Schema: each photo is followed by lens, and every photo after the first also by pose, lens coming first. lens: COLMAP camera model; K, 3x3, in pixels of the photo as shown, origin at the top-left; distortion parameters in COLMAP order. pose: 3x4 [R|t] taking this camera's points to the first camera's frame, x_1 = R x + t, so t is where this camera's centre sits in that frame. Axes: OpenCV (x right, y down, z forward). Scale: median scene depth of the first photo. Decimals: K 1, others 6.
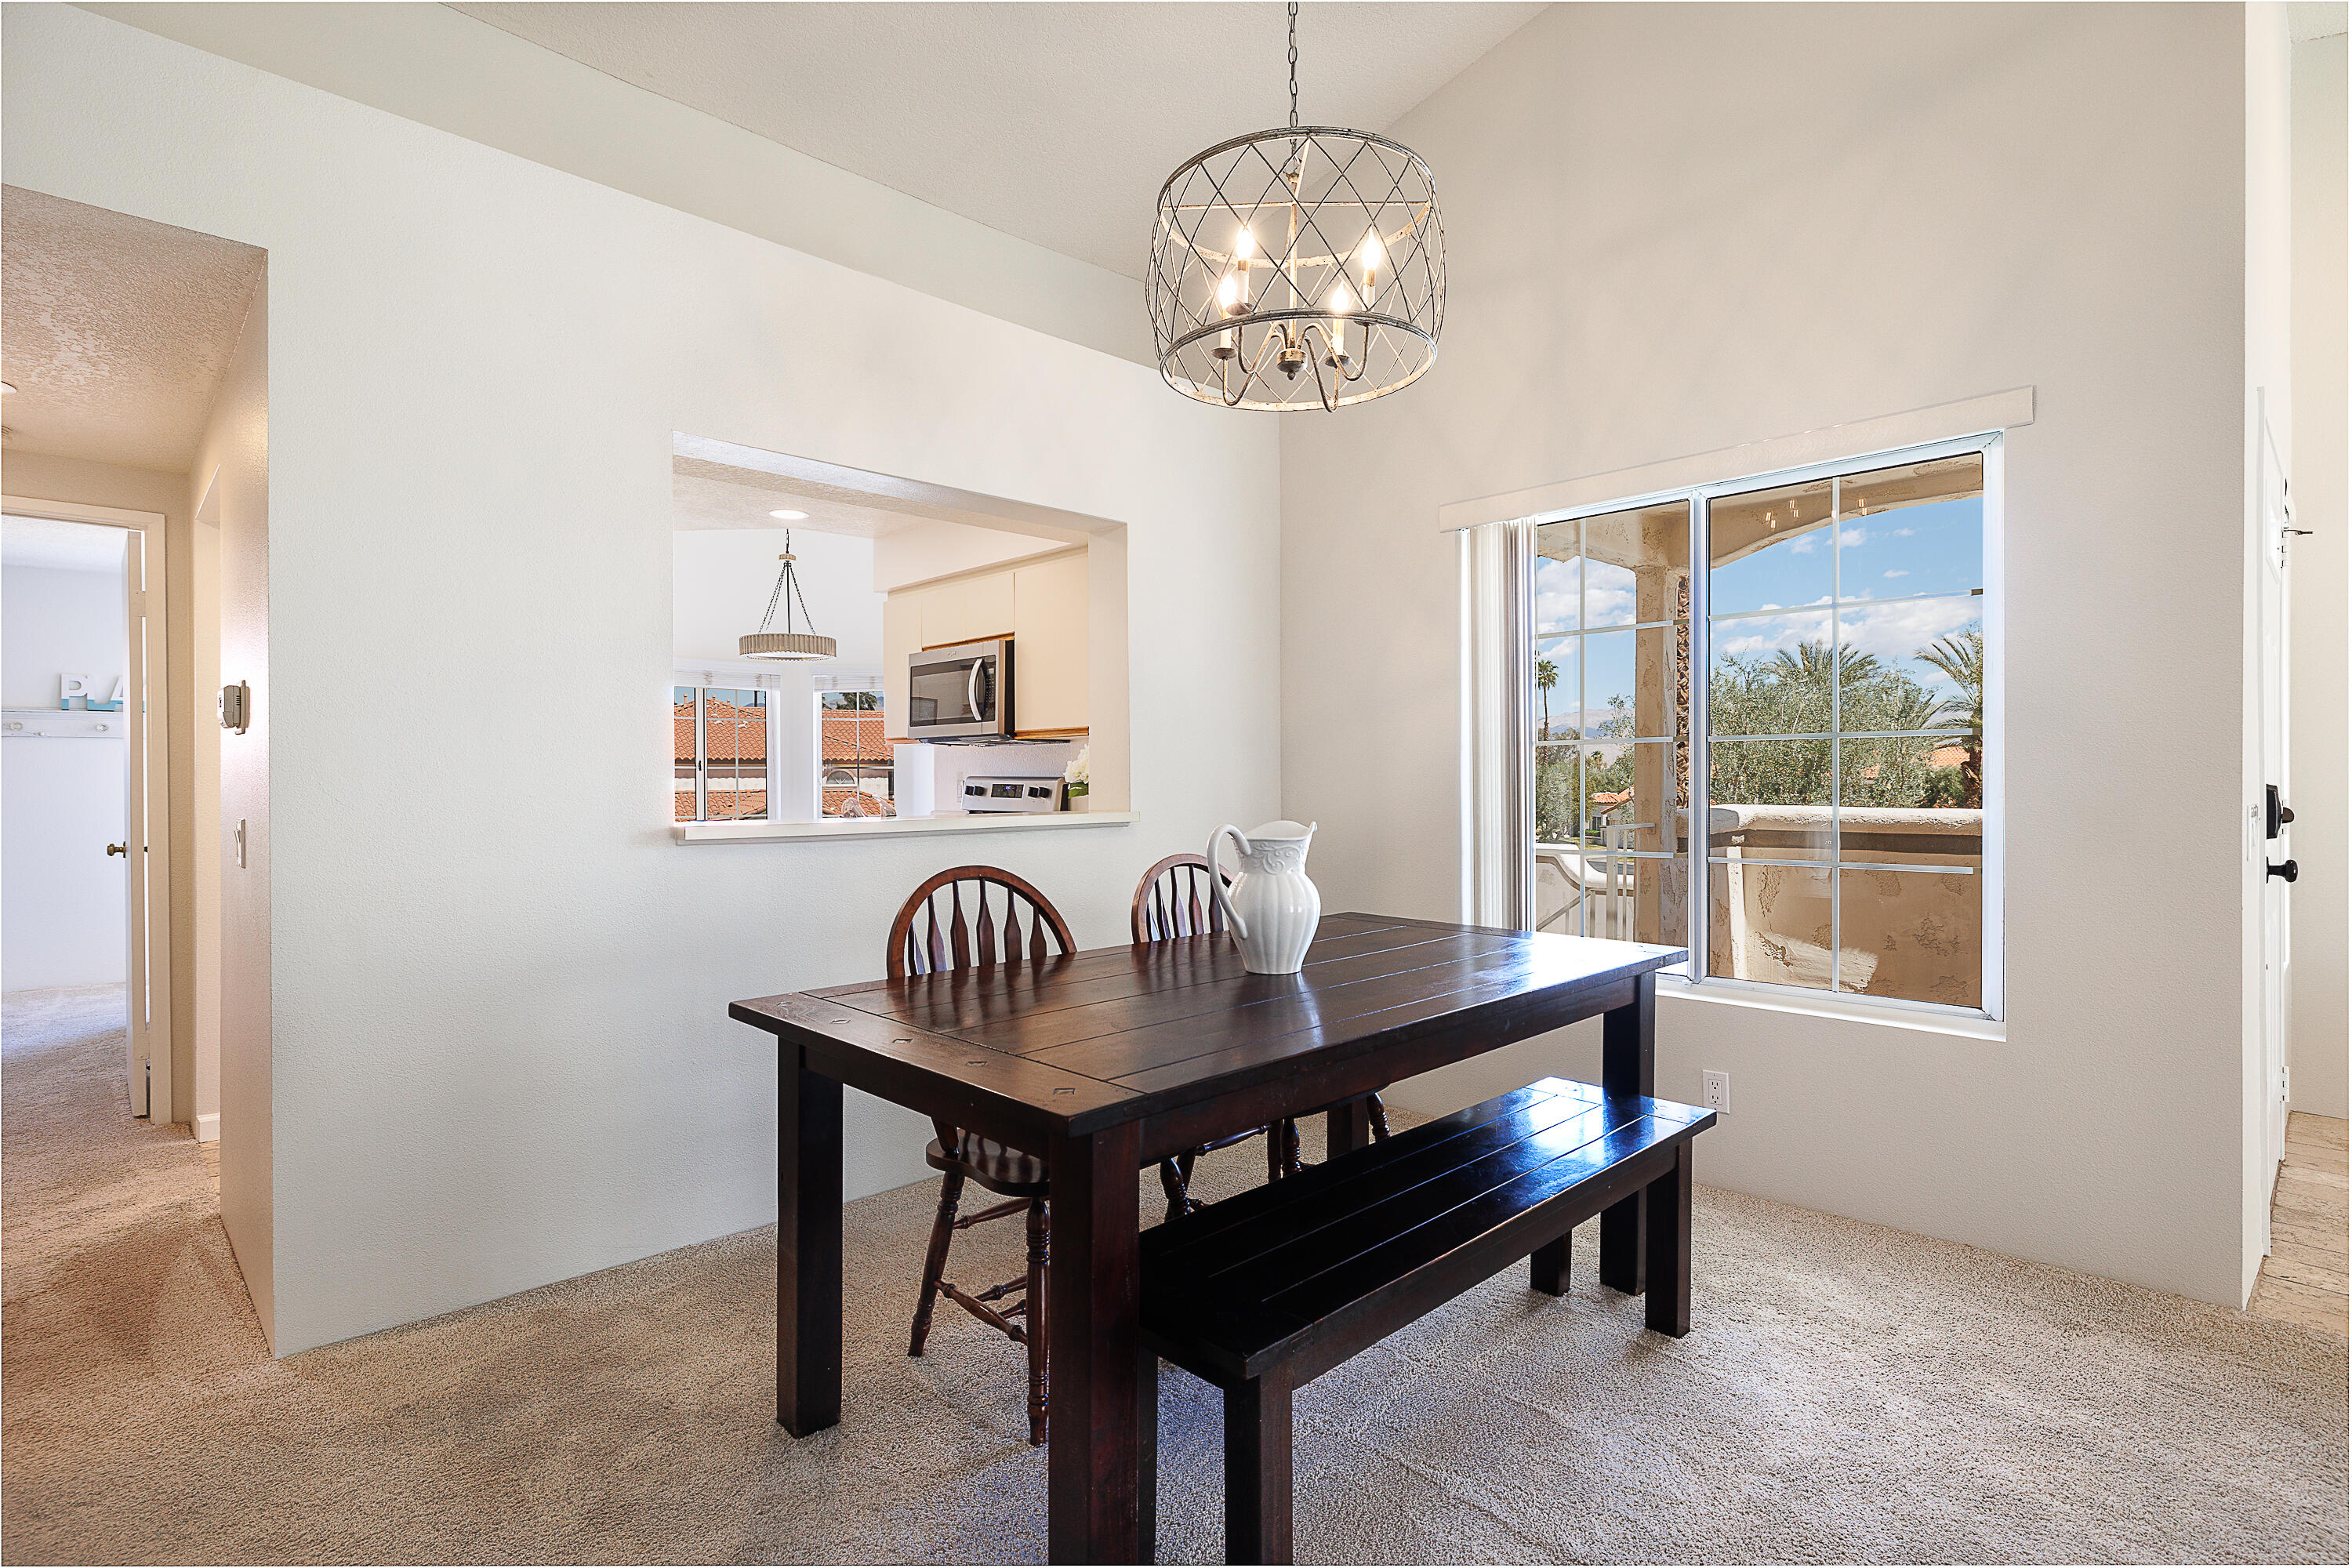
lens RADIAL K [[1126.2, 0, 1176.0], [0, 1126.2, 784.0], [0, 0, 1]] dist [-0.000351, -0.000049]
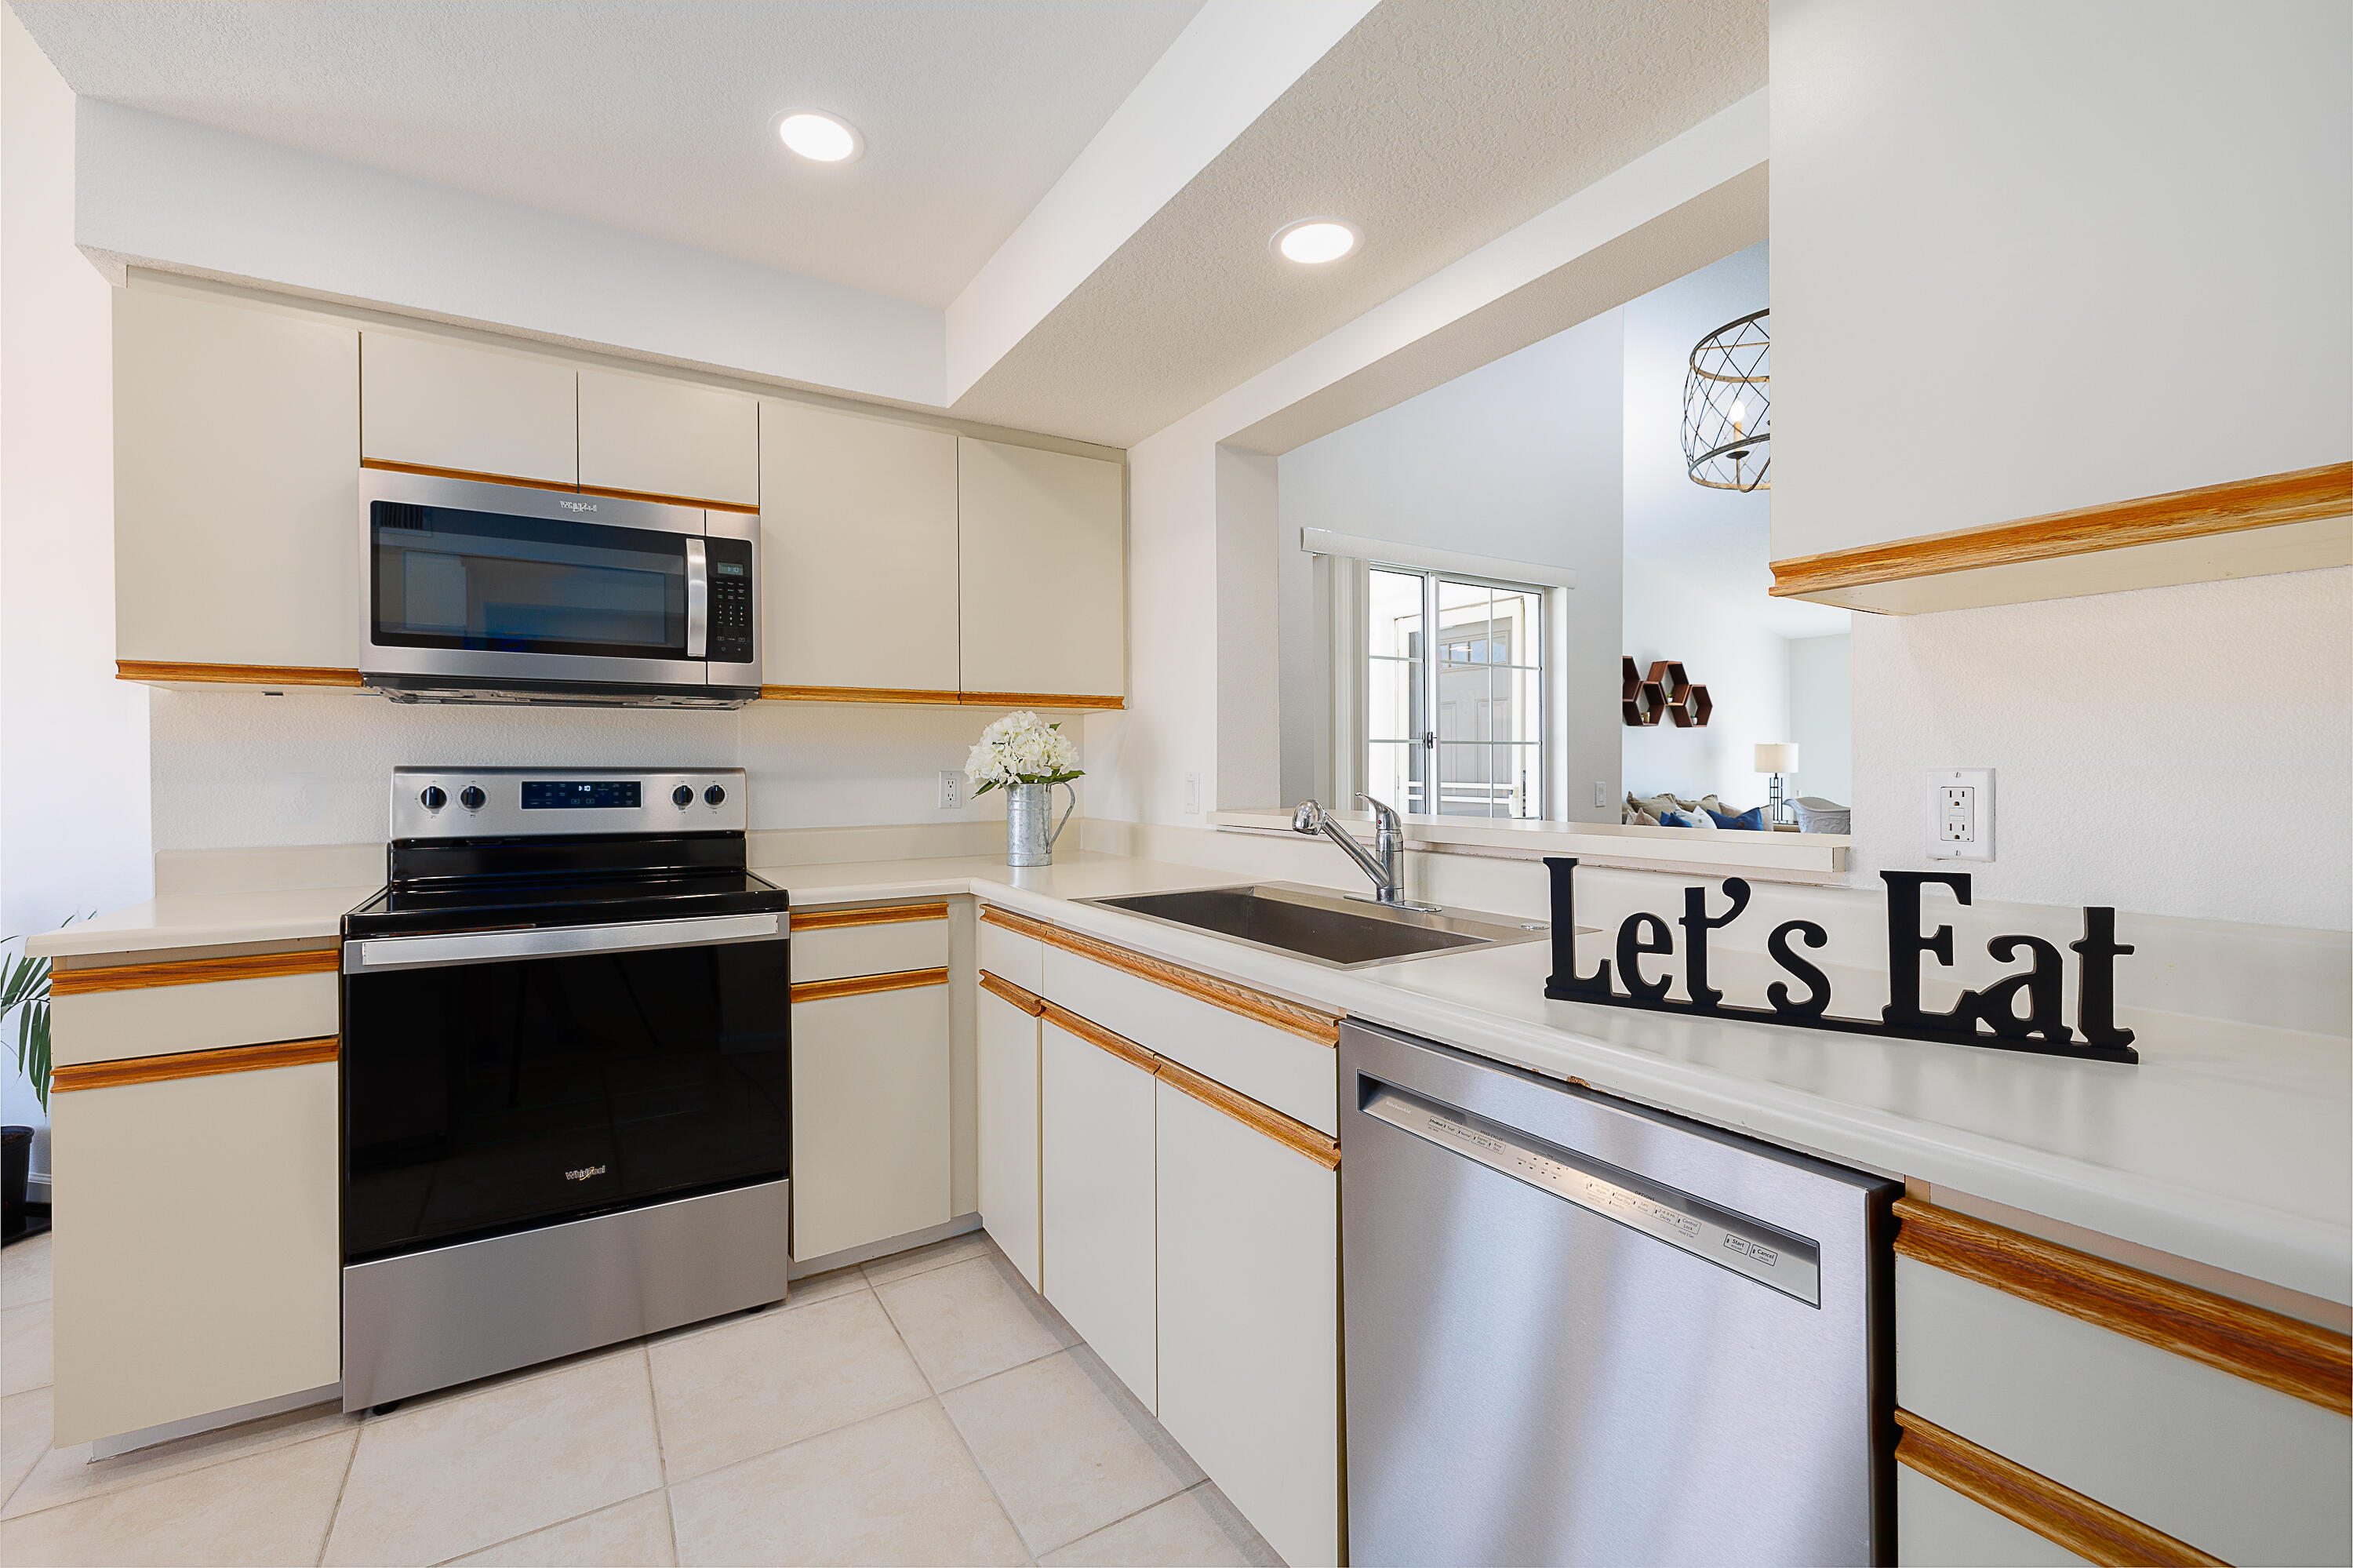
lens RADIAL K [[987.9, 0, 1162.5], [0, 987.9, 773.2], [0, 0, 1]] dist [-0.000023, 0.000111]
pose [[0.221789, 0.002071, 0.975093, -0.523851], [0.012670, 0.999907, -0.005006, 0.001631], [-0.975012, 0.013465, 0.221742, 0.635763]]
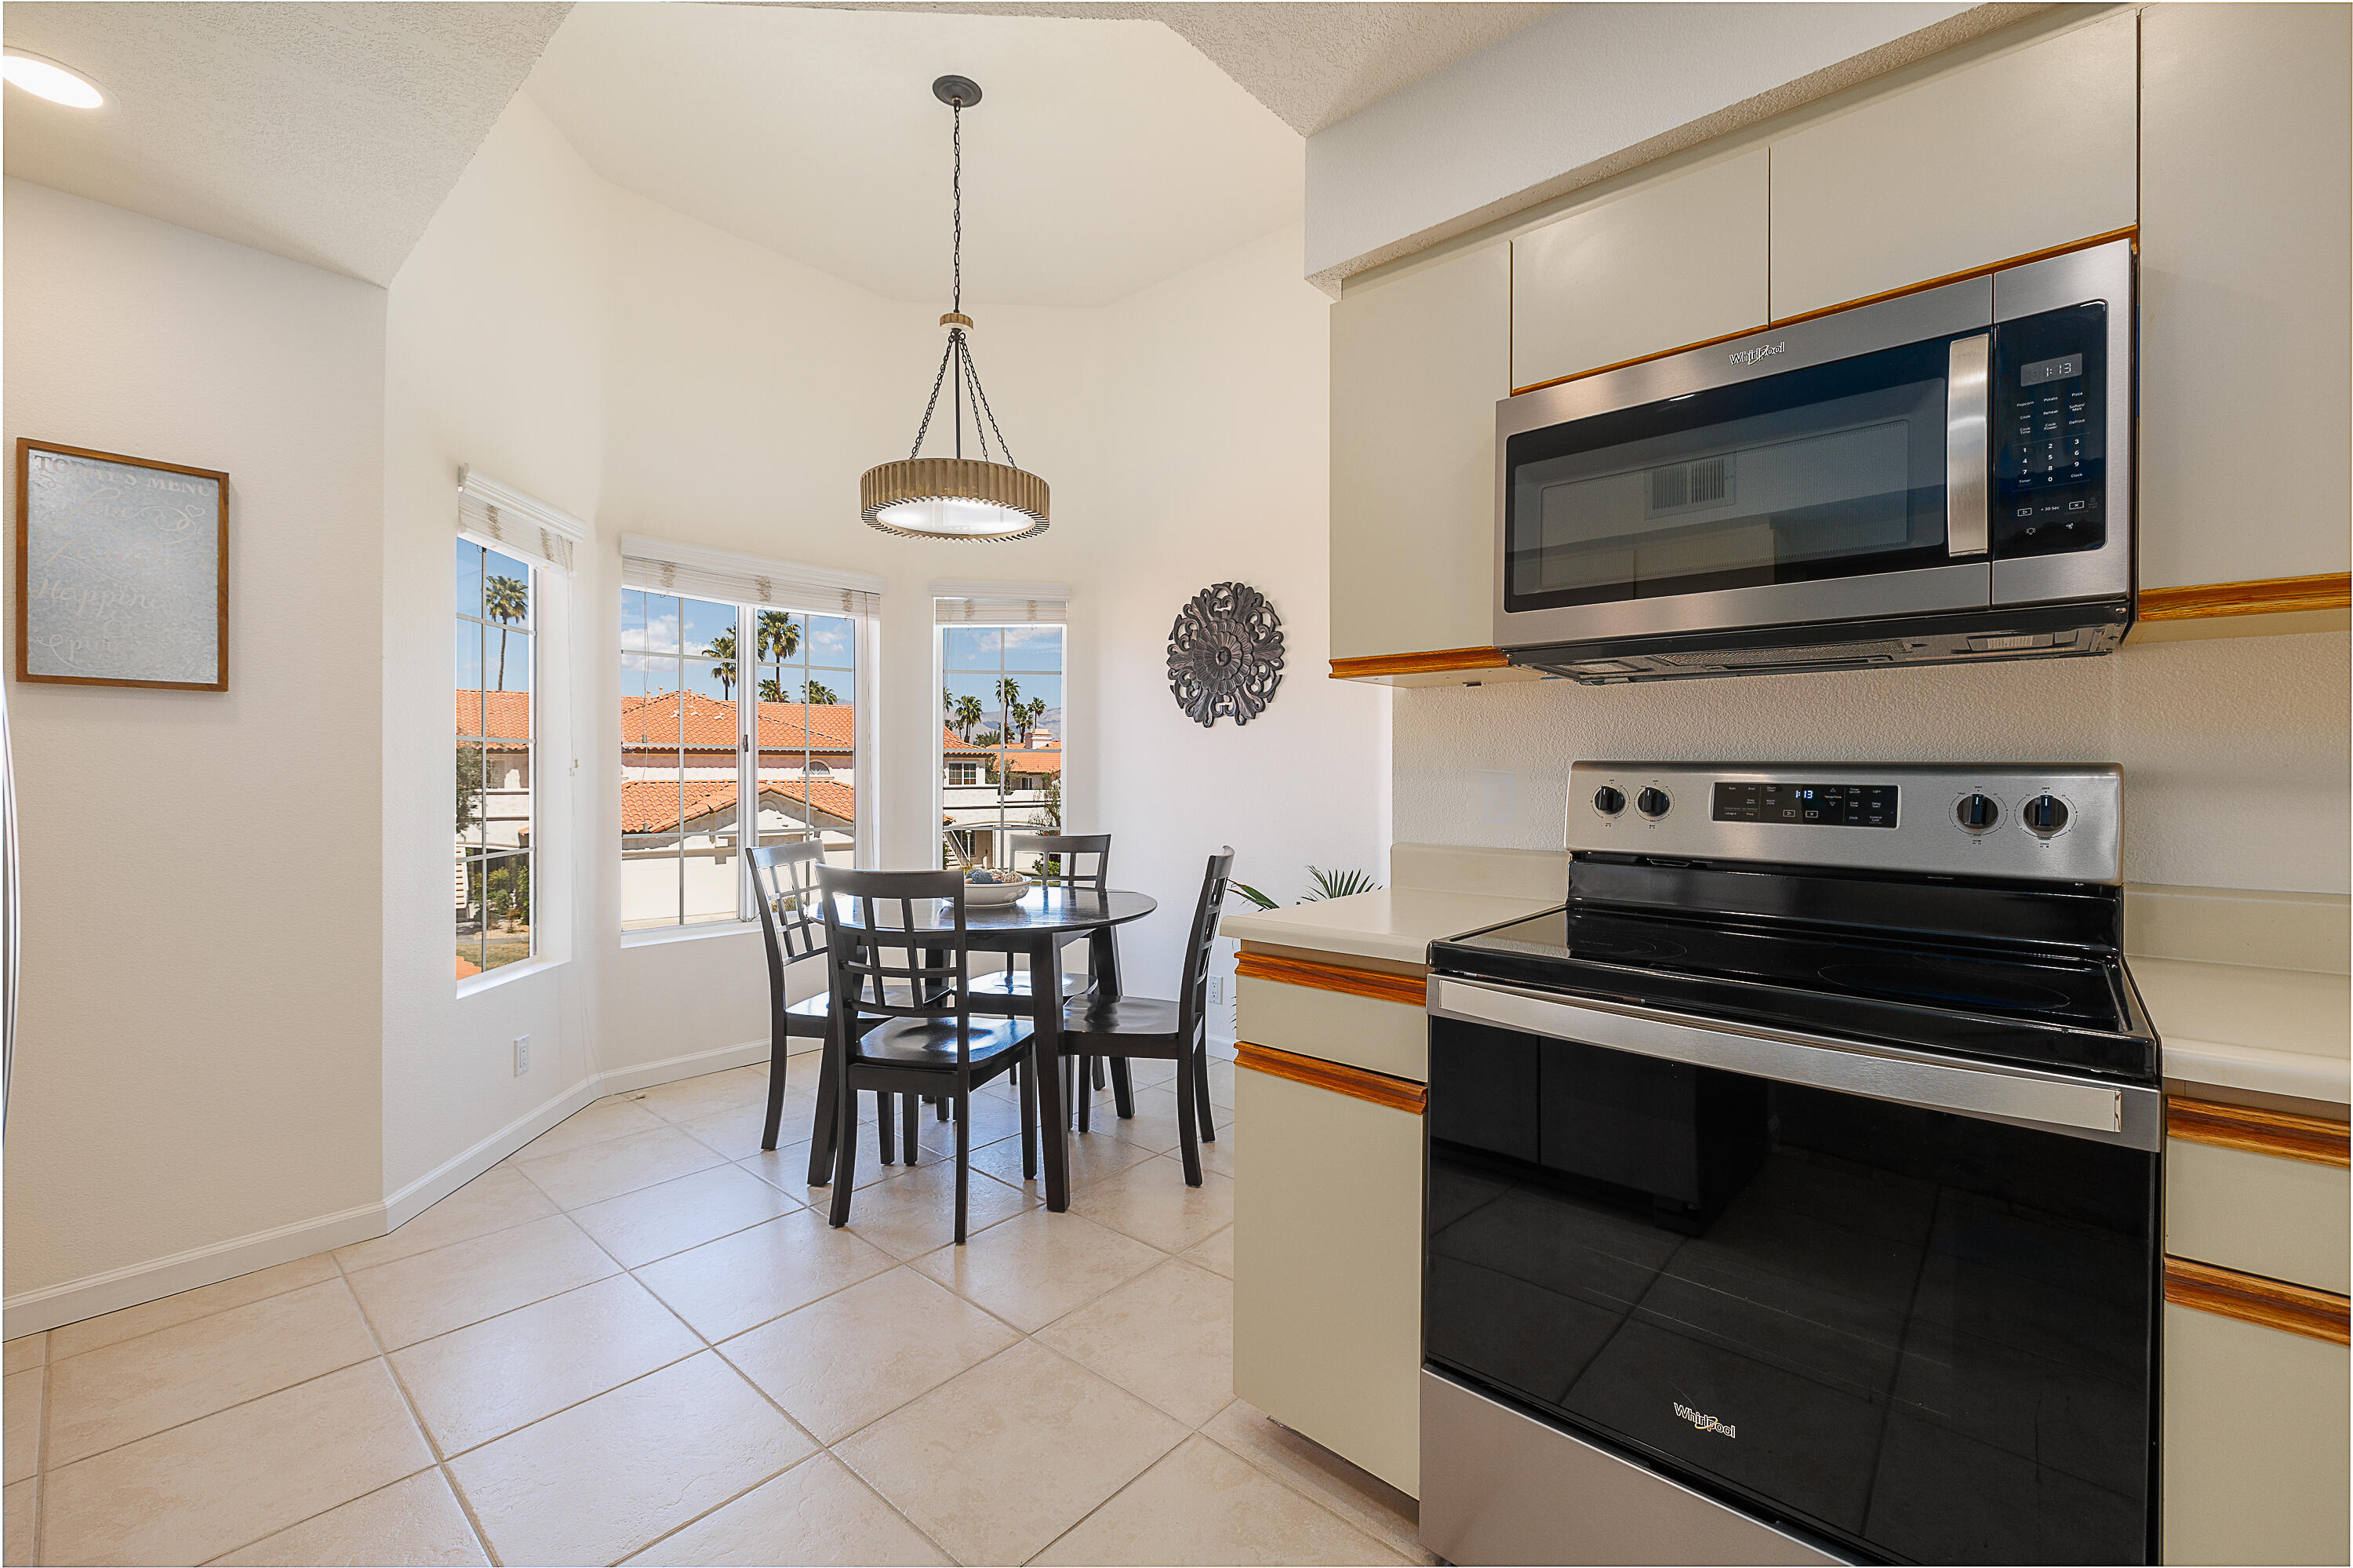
lens RADIAL K [[987.9, 0, 1162.5], [0, 987.9, 773.2], [0, 0, 1]] dist [-0.000023, 0.000111]
pose [[0.997850, 0.008629, 0.064962, -0.356529], [-0.008350, 0.999955, -0.004561, -0.000368], [-0.064999, 0.004009, 0.997877, 0.708653]]
